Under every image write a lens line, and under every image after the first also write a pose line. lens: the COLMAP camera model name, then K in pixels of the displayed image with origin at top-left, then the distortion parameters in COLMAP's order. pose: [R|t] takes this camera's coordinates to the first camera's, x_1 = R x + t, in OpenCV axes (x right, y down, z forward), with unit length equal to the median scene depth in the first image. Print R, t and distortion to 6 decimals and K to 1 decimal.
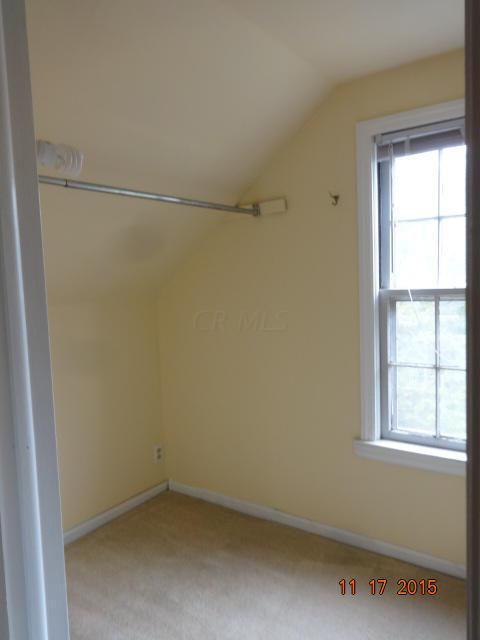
lens RADIAL K [[480.1, 0, 240.0], [0, 480.1, 320.0], [0, 0, 1]] dist [0.003977, -0.008567]
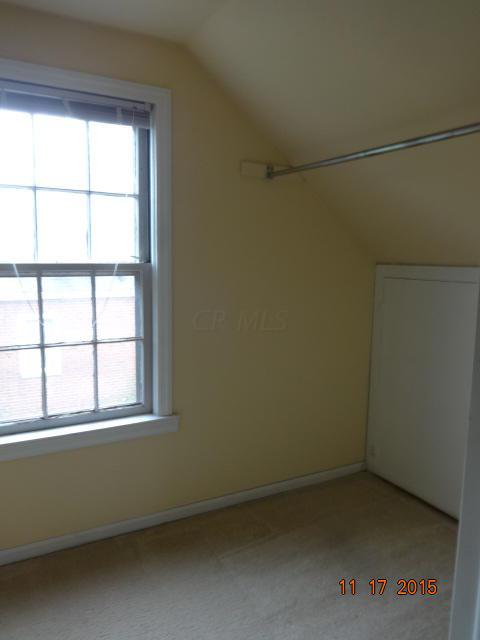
lens RADIAL K [[480.1, 0, 240.0], [0, 480.1, 320.0], [0, 0, 1]] dist [0.003977, -0.008567]
pose [[0.419838, -0.077658, 0.904270, -0.290614], [0.039224, 0.996954, 0.067406, -0.002928], [-0.906751, 0.007169, 0.421606, 0.238664]]
